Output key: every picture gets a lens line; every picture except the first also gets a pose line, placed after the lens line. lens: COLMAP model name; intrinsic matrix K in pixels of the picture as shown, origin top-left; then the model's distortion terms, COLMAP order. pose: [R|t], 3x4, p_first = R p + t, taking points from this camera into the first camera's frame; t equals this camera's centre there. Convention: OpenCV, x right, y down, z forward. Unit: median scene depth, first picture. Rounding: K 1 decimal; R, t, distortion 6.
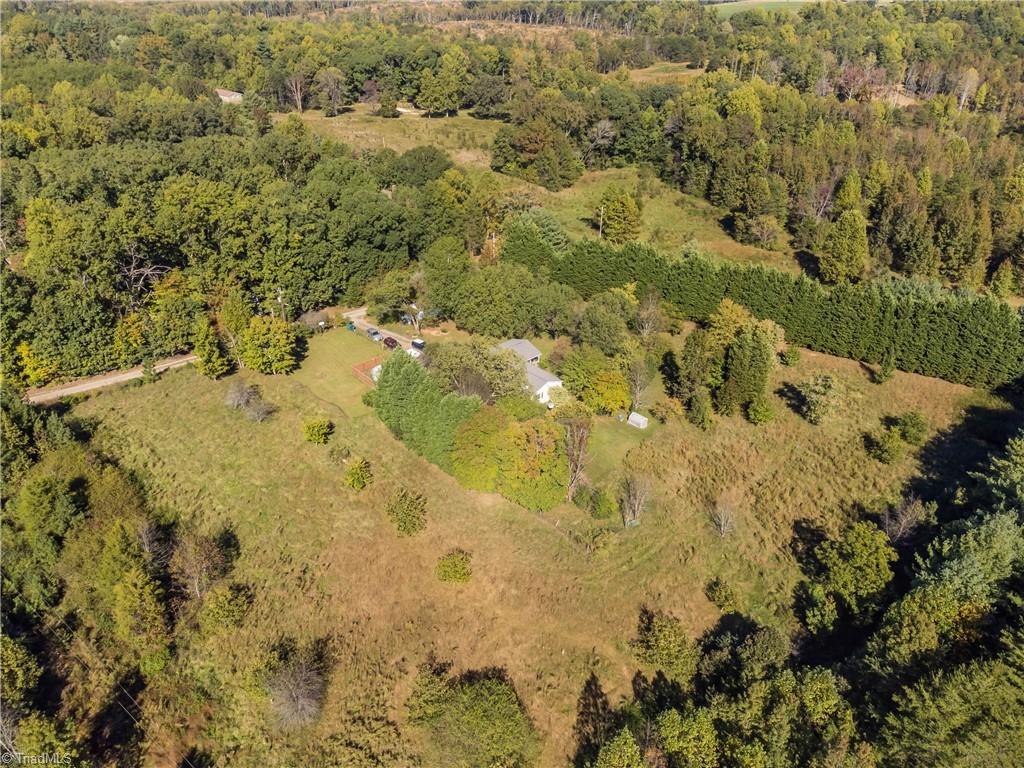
lens RADIAL K [[769.9, 0, 512.0], [0, 769.9, 384.0], [0, 0, 1]] dist [0.010091, 0.008739]
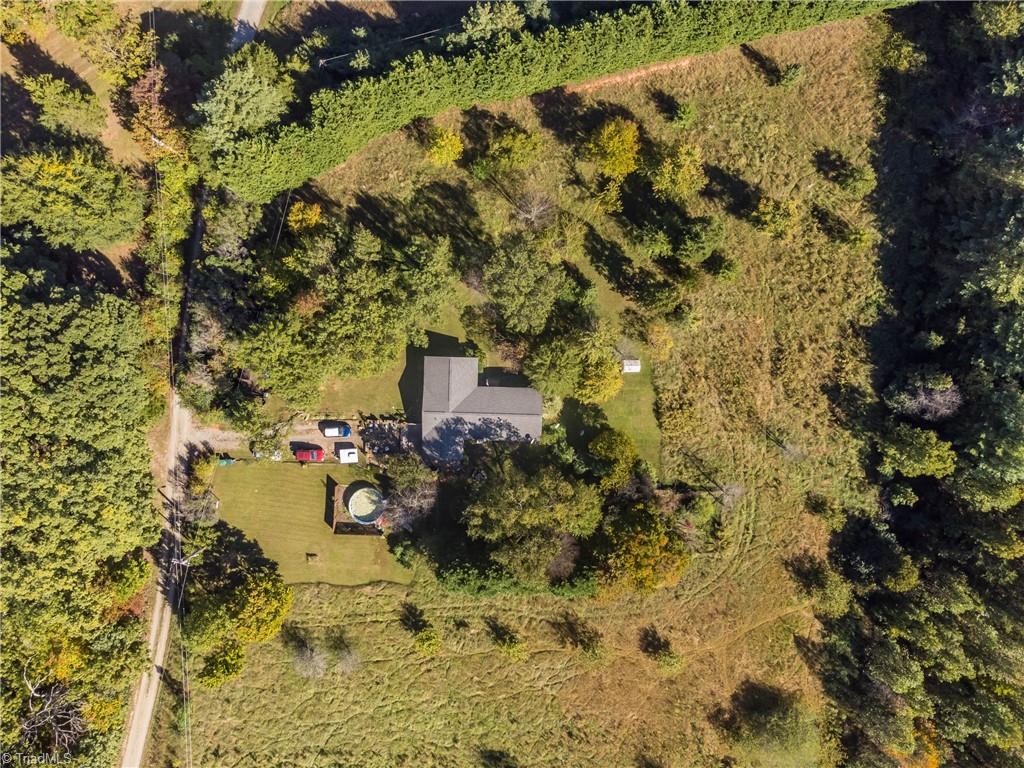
lens RADIAL K [[769.9, 0, 512.0], [0, 769.9, 384.0], [0, 0, 1]] dist [0.010091, 0.008739]
pose [[0.699190, -0.713608, -0.043559, 0.059029], [0.357325, 0.296034, 0.885823, -0.545450], [-0.619235, -0.634923, 0.461974, 0.433721]]
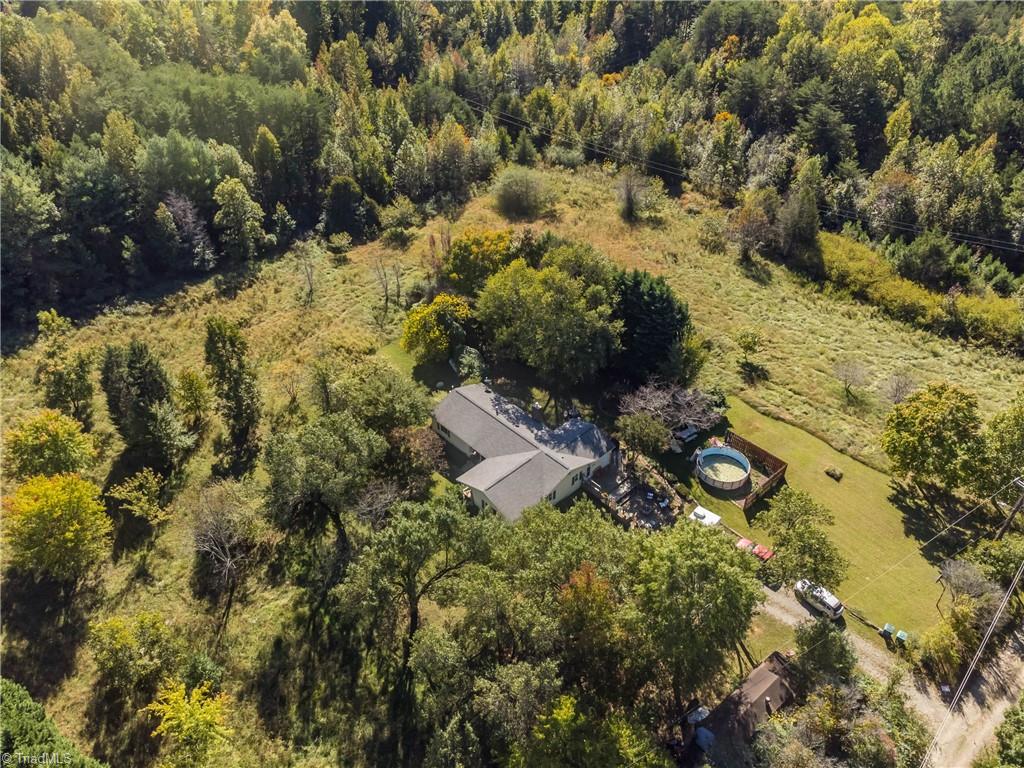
lens RADIAL K [[769.9, 0, 512.0], [0, 769.9, 384.0], [0, 0, 1]] dist [0.010091, 0.008739]
pose [[-0.999639, 0.007719, -0.025721, 0.009446], [-0.021022, 0.371094, 0.928358, -0.424230], [0.016711, 0.928563, -0.370797, 0.845975]]
